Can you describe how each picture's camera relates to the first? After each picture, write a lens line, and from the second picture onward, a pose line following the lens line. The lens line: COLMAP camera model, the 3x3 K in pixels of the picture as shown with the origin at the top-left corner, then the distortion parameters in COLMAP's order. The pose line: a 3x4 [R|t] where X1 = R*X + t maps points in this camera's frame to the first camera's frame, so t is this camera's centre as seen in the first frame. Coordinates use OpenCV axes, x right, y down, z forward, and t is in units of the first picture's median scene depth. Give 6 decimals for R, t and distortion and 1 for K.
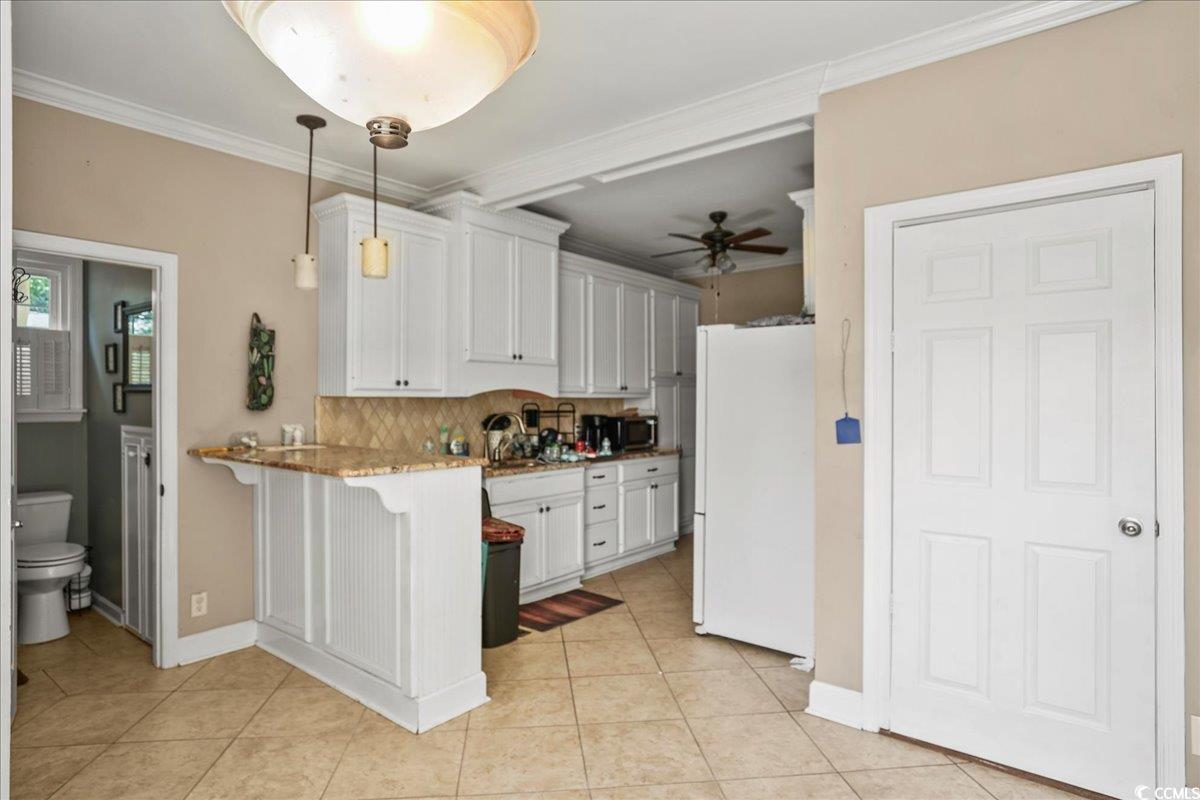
lens RADIAL K [[644.5, 0, 592.9], [0, 644.5, 407.3], [0, 0, 1]] dist [-0.003998, 0.002937]
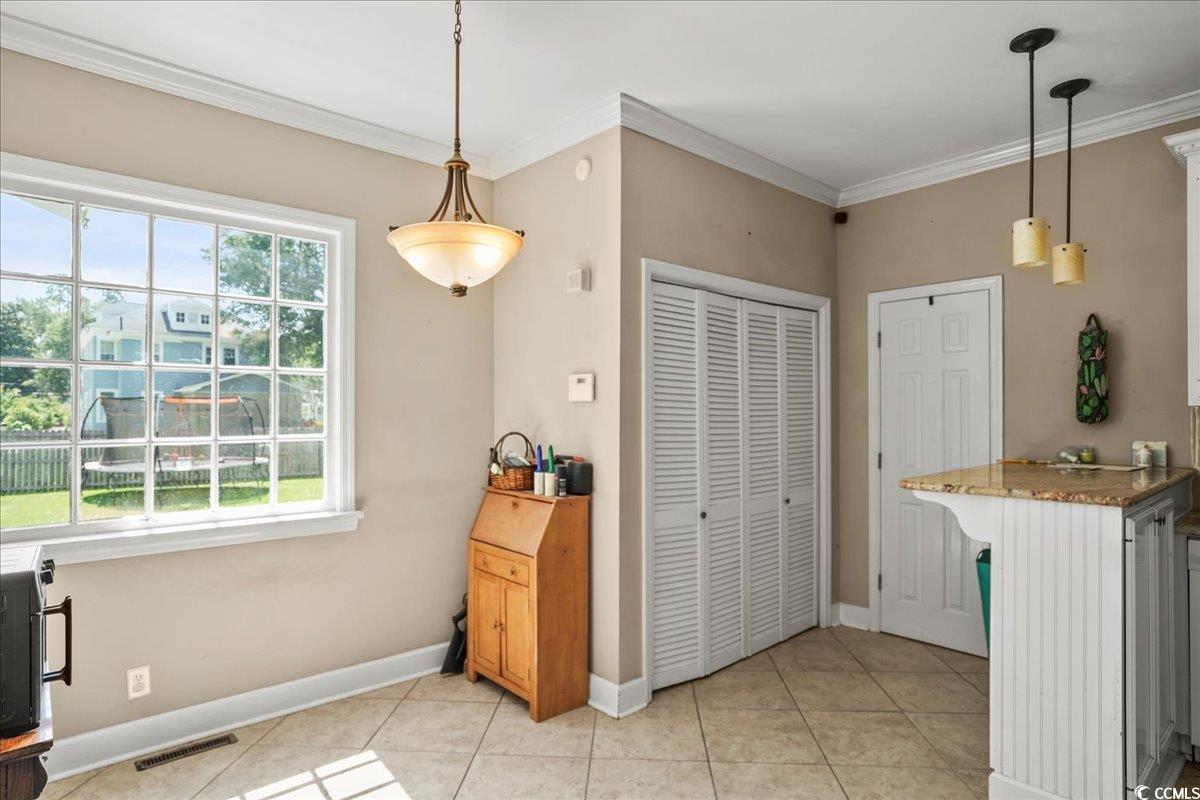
lens RADIAL K [[644.5, 0, 597.5], [0, 644.5, 410.7], [0, 0, 1]] dist [-0.003998, 0.002937]
pose [[-0.163677, -0.013006, -0.986428, 0.355641], [-0.005106, 0.999911, -0.012337, 0.001426], [0.986501, 0.003017, -0.163728, 0.358351]]
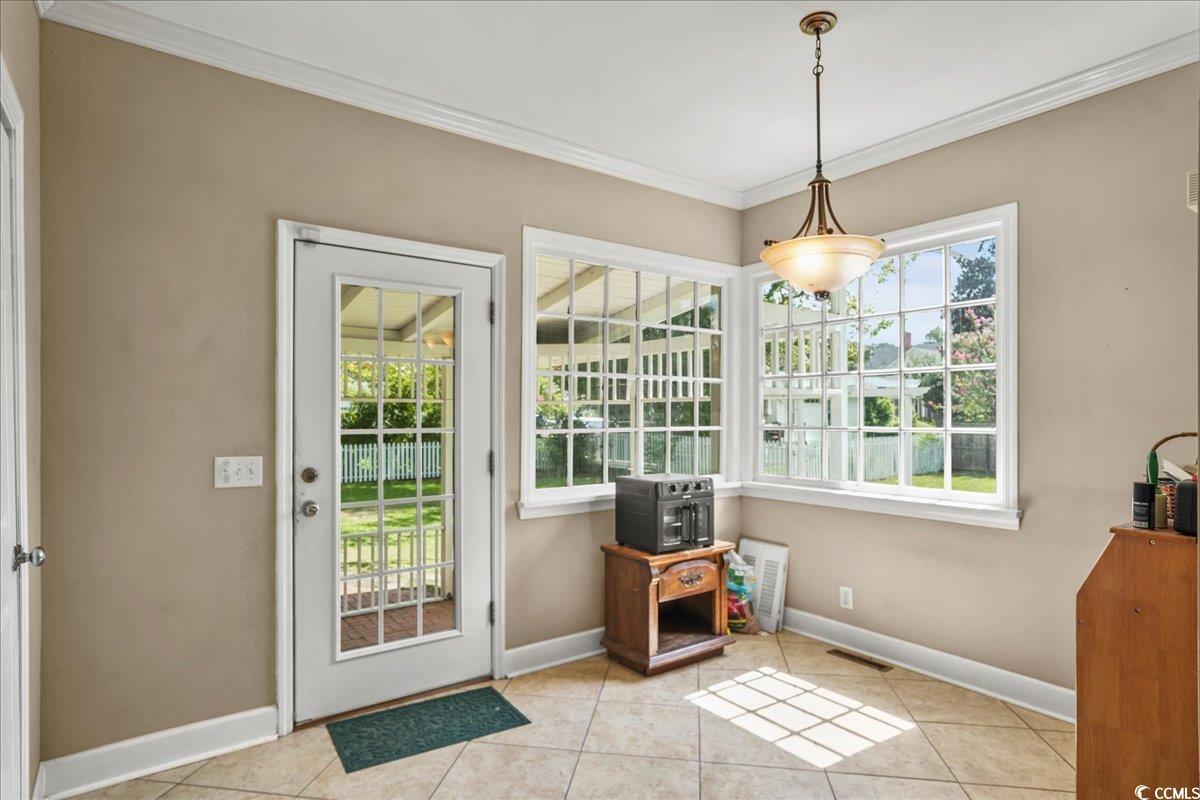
lens RADIAL K [[644.5, 0, 601.0], [0, 644.5, 404.8], [0, 0, 1]] dist [-0.003998, 0.002937]
pose [[-0.967505, 0.001642, 0.252848, -0.024567], [-0.002004, 0.999898, -0.014162, 0.005254], [-0.252845, -0.014208, -0.967402, 0.710470]]
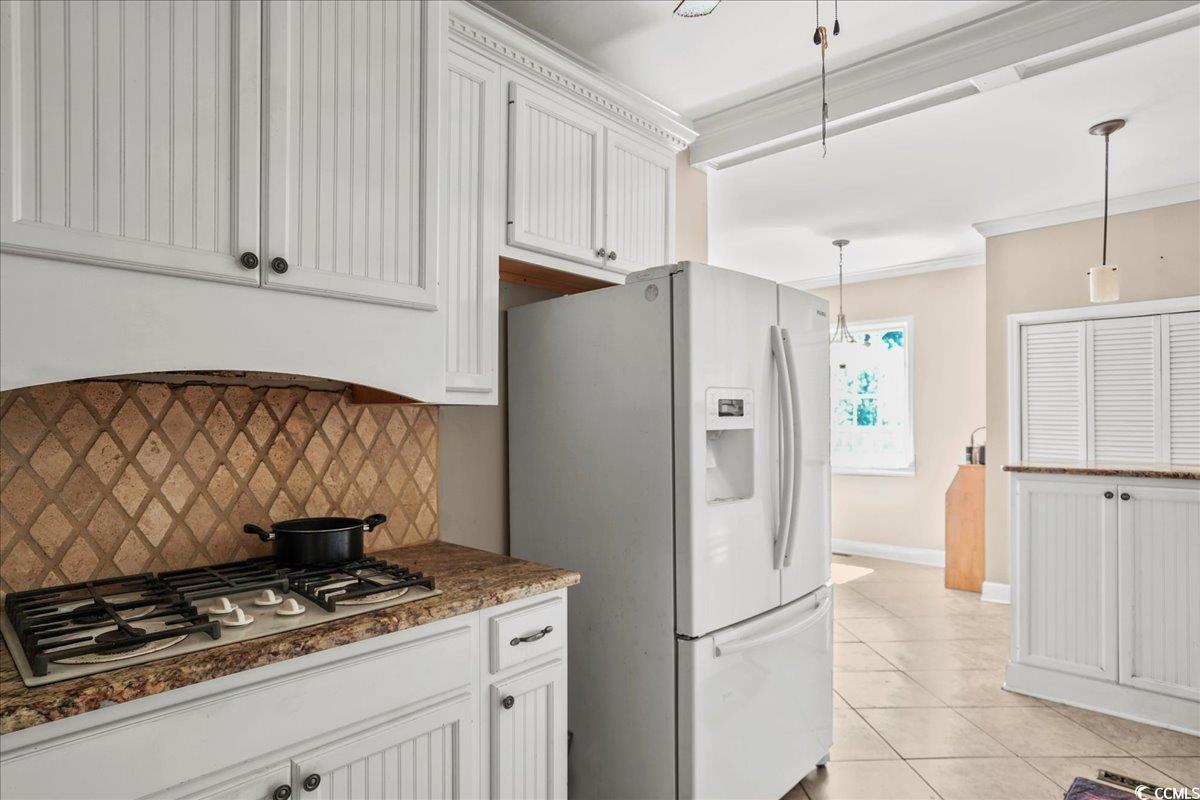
lens RADIAL K [[644.5, 0, 611.5], [0, 644.5, 417.3], [0, 0, 1]] dist [-0.003998, 0.002937]
pose [[-0.998072, 0.002048, 0.062039, 0.266198], [0.002264, 0.999992, 0.003419, -0.006540], [-0.062032, 0.003553, -0.998068, 1.318796]]
